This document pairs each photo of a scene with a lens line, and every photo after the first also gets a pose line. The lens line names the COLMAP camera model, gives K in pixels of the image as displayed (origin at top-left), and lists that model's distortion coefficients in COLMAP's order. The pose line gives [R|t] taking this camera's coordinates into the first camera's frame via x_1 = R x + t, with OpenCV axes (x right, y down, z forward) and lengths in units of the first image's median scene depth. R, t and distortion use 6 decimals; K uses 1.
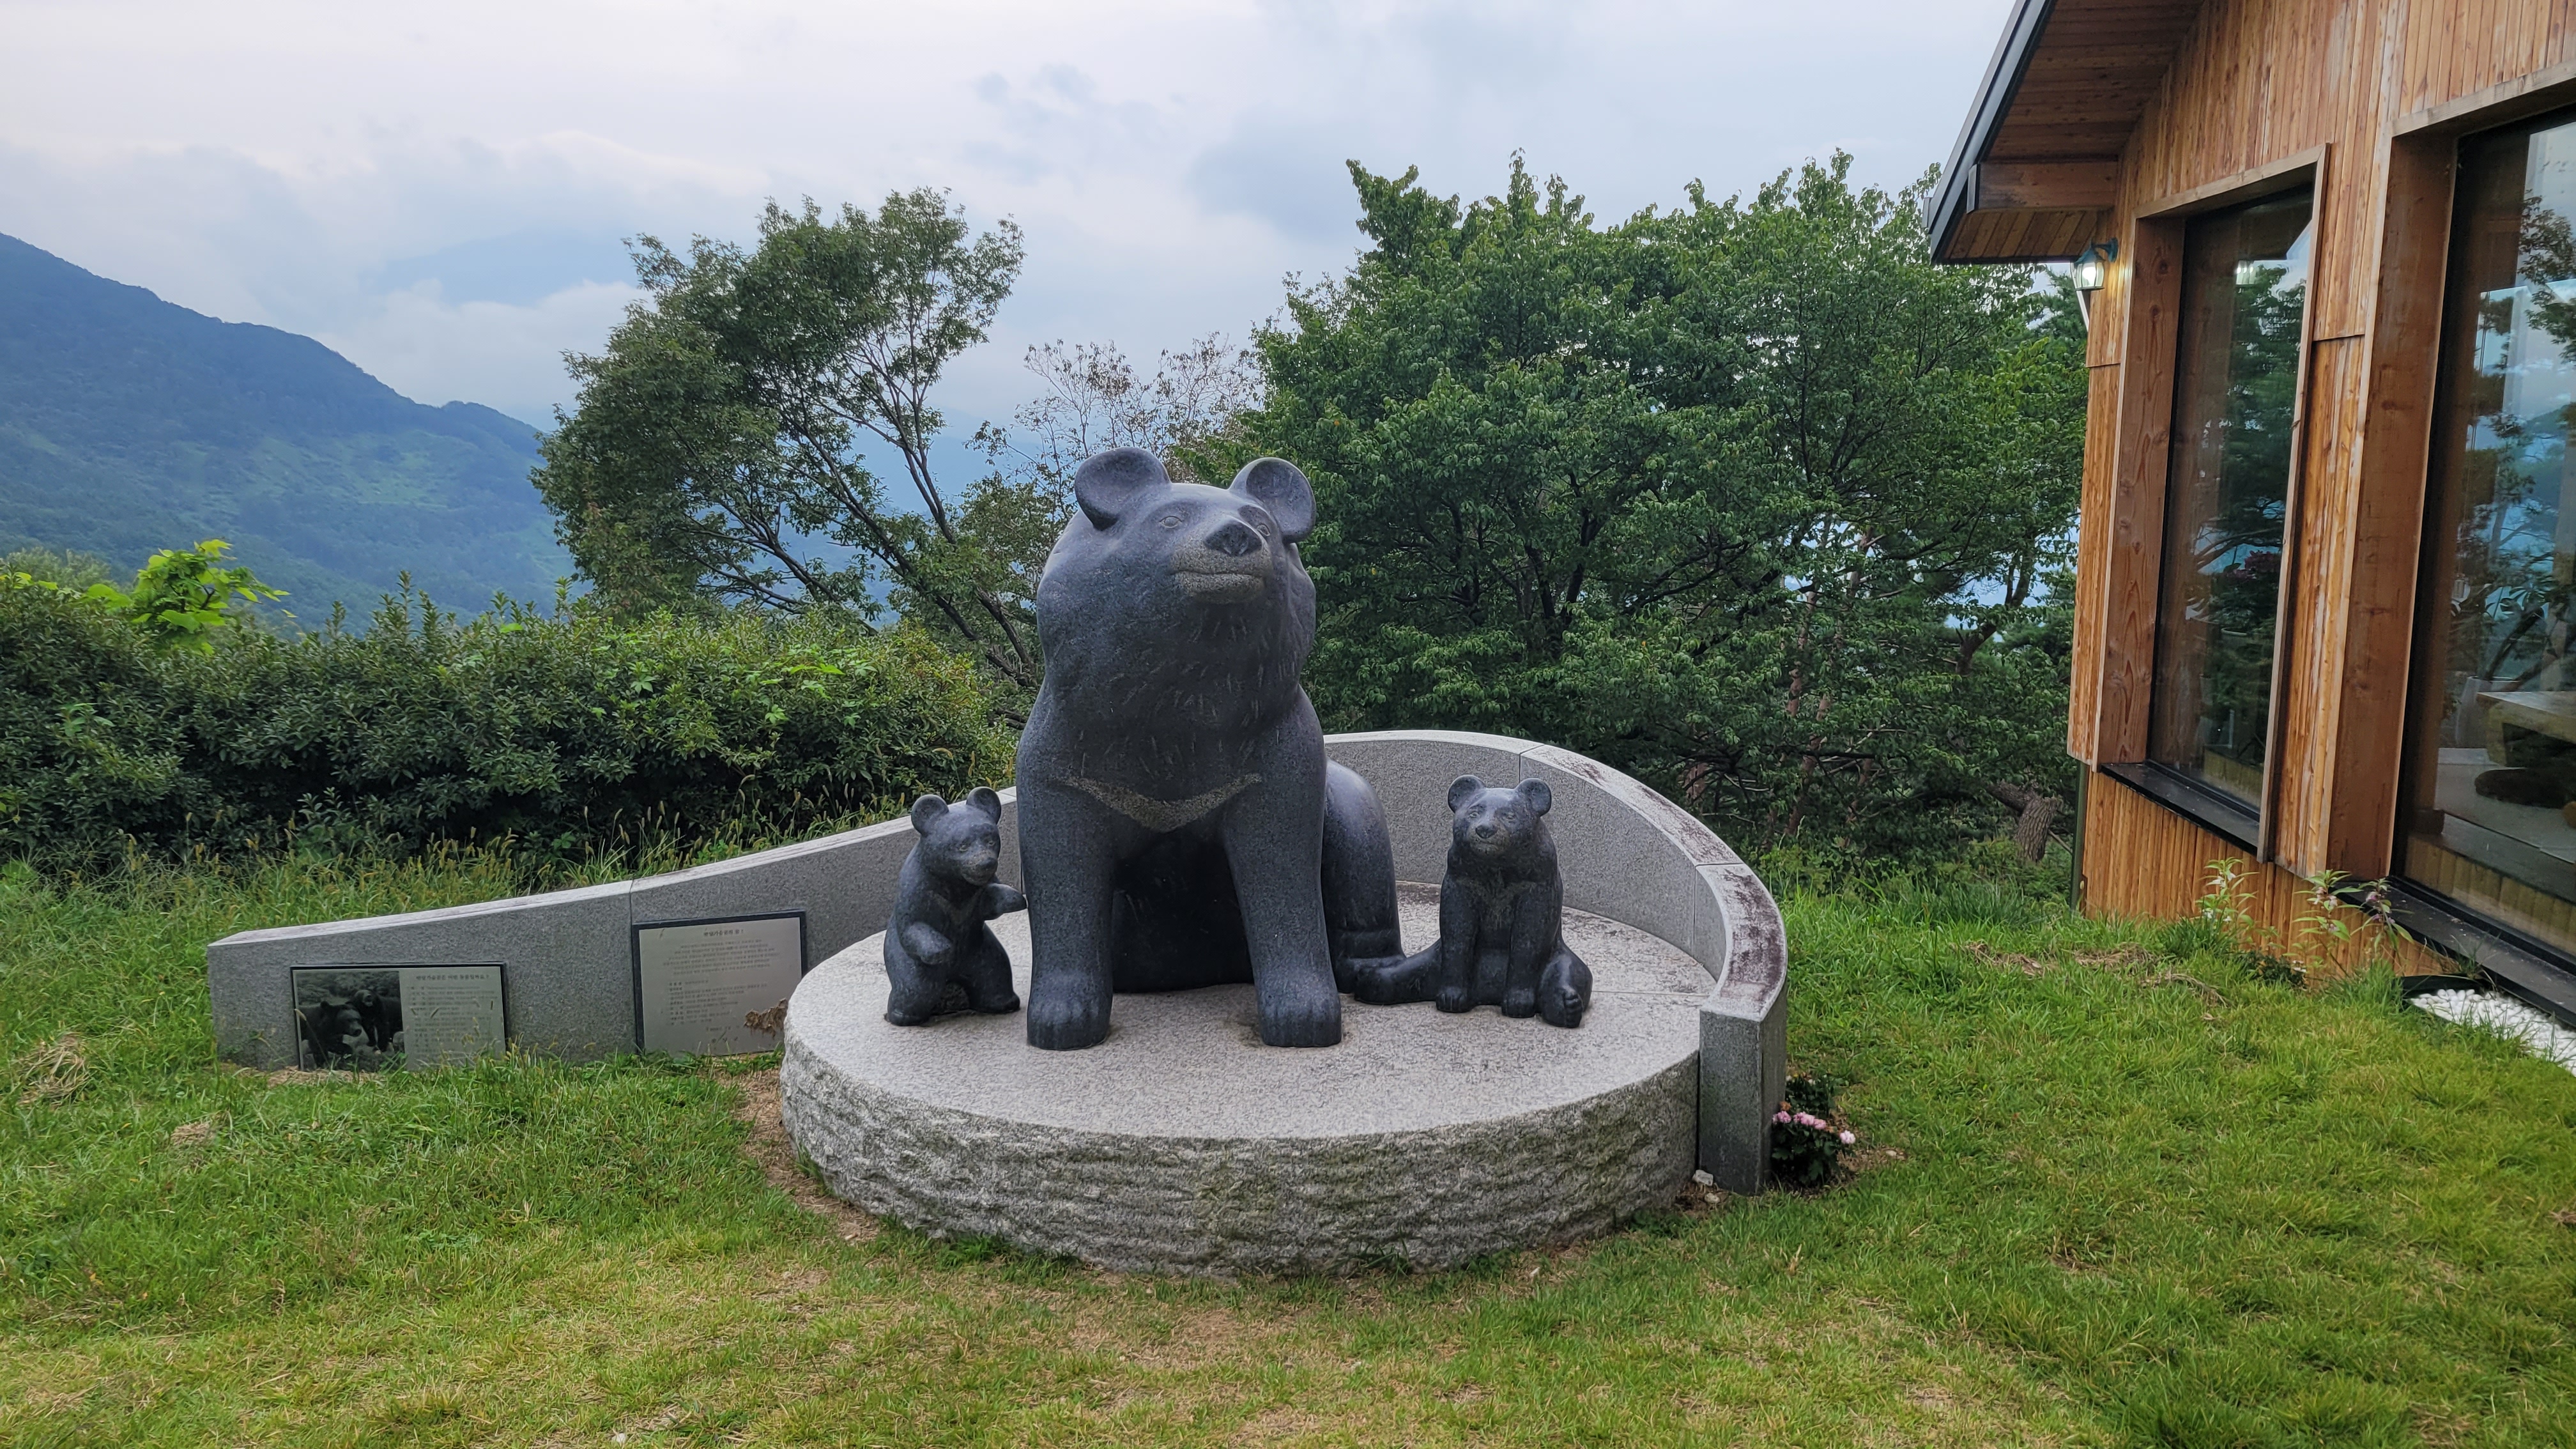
lens RADIAL K [[1925.7, 0, 1305.5], [0, 1925.7, 701.1], [0, 0, 1]] dist [0.044845, -0.018236]
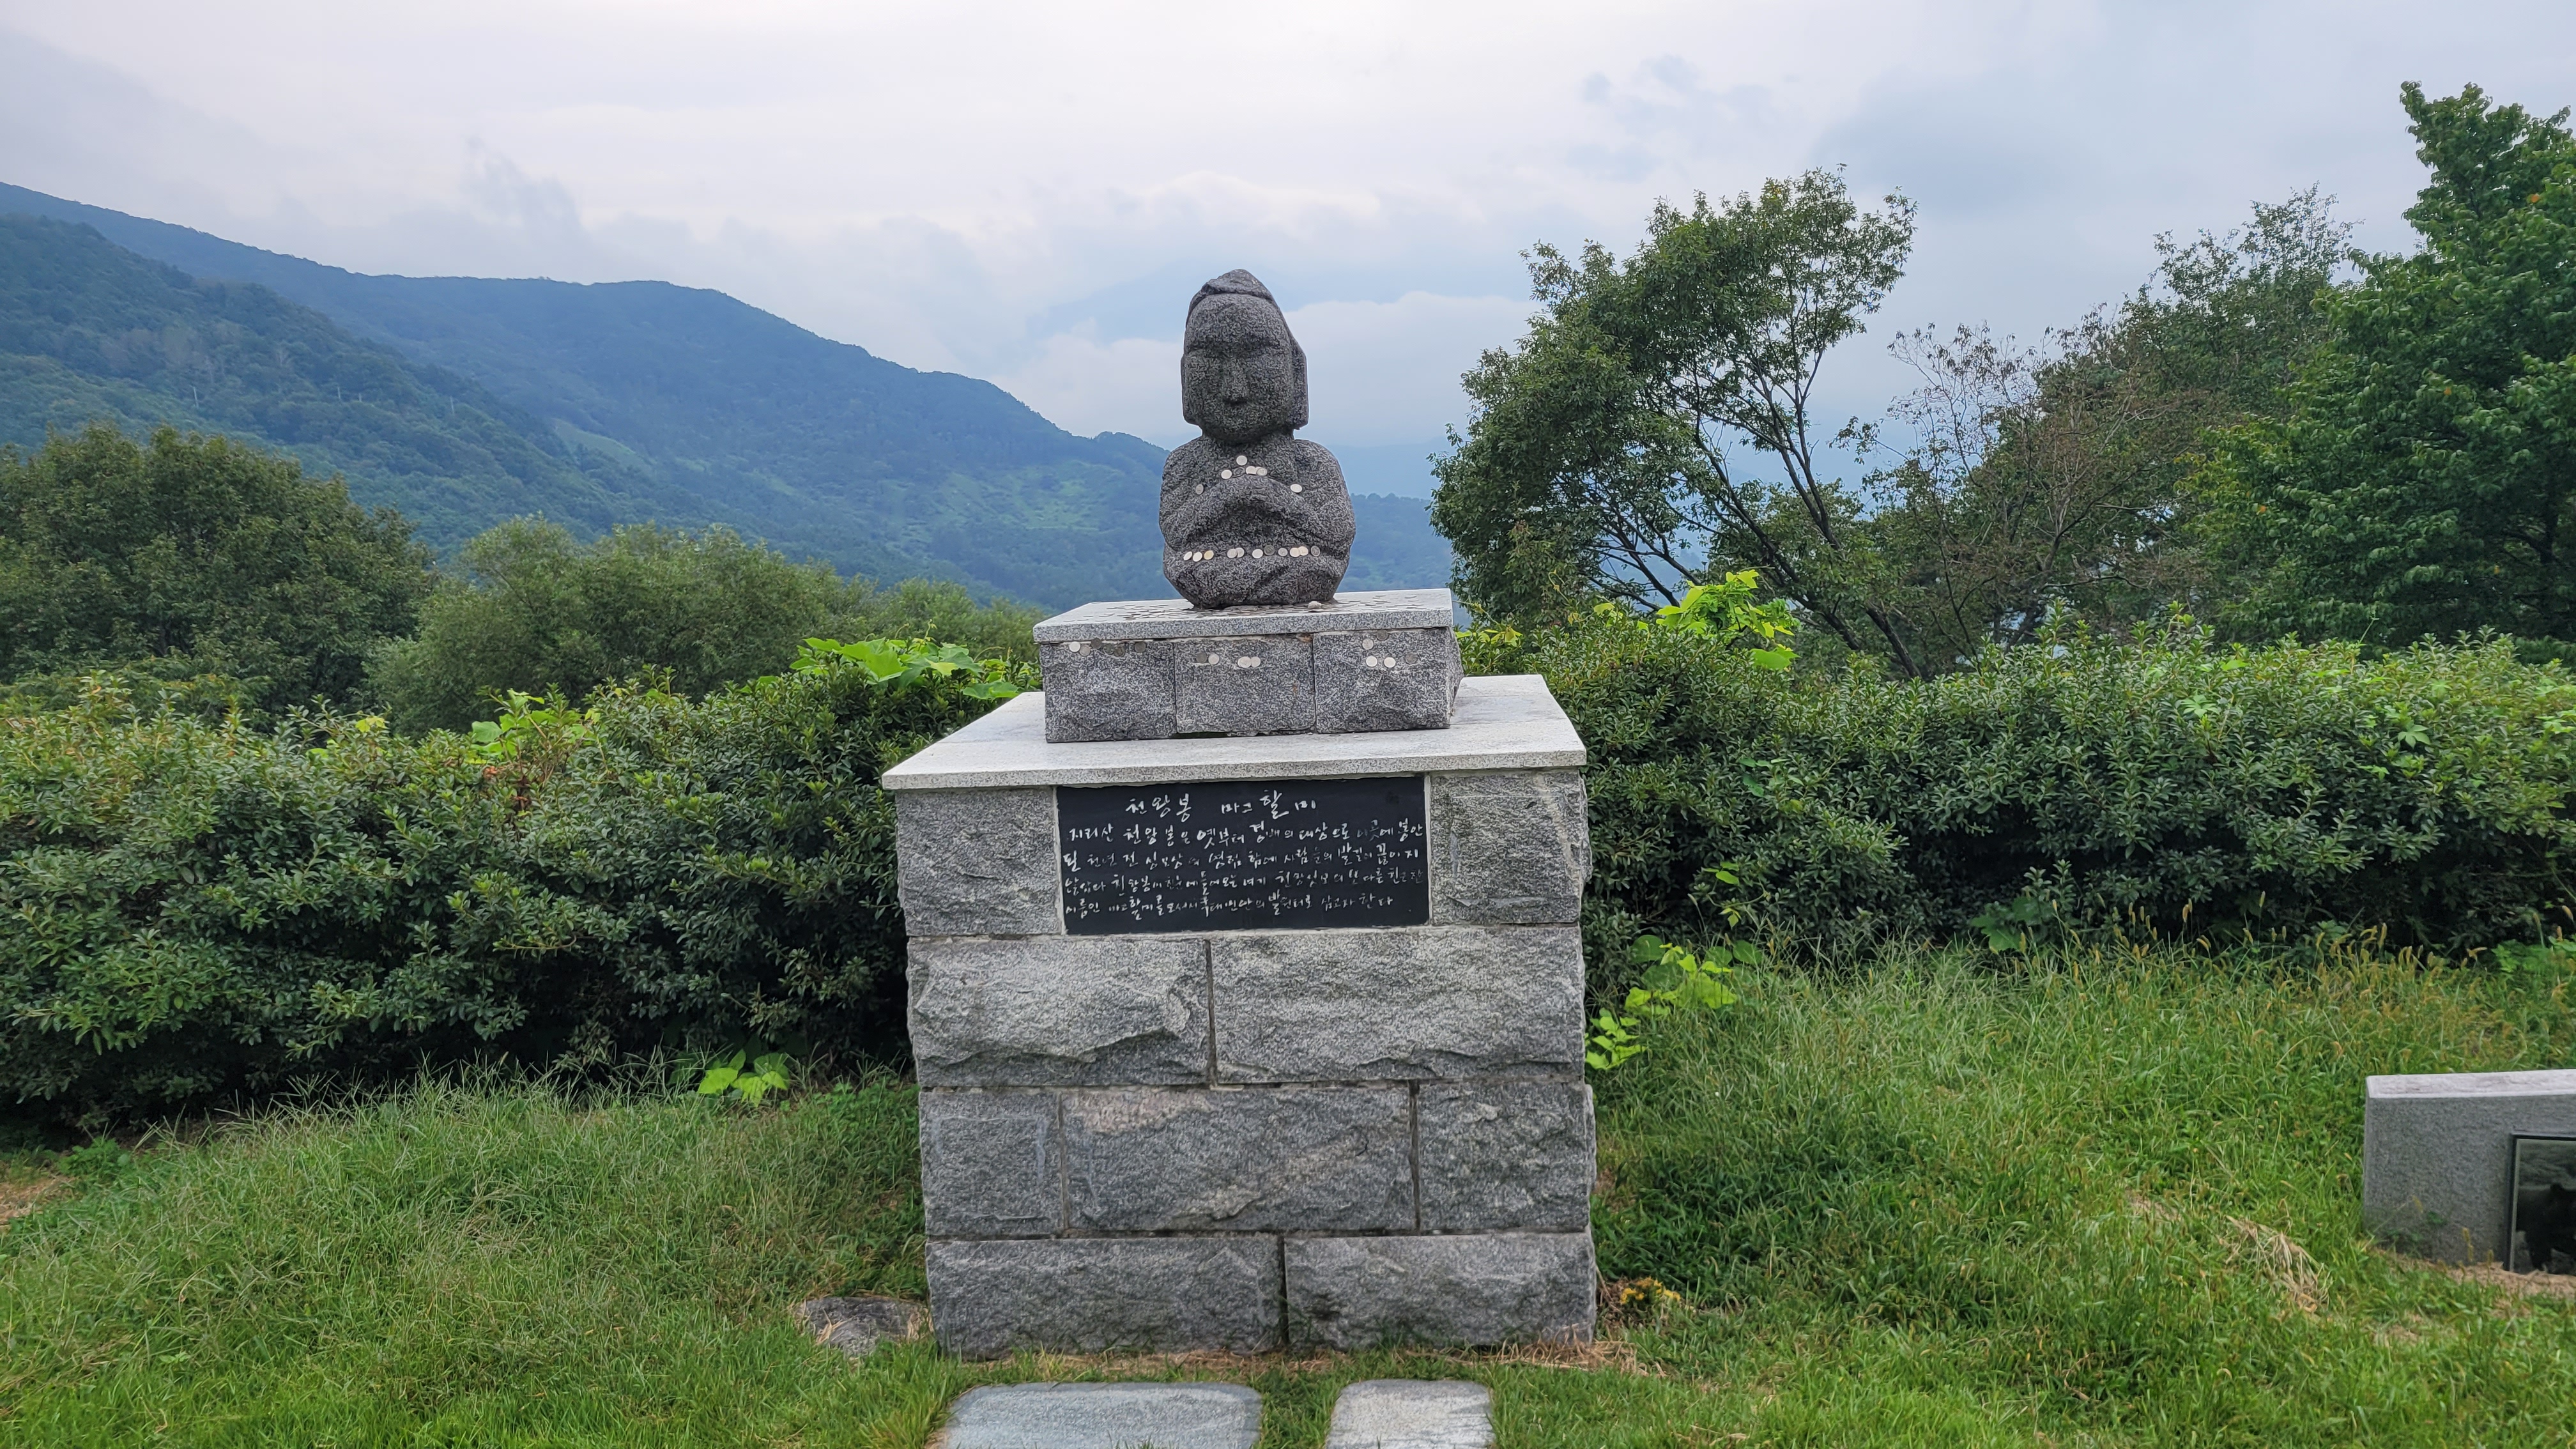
lens RADIAL K [[1925.7, 0, 1265.0], [0, 1925.7, 729.6], [0, 0, 1]] dist [0.044845, -0.018236]
pose [[0.949742, 0.001539, -0.313029, -0.140178], [0.002315, 0.999926, 0.011940, -0.006433], [0.313024, -0.012065, 0.949668, 0.025317]]
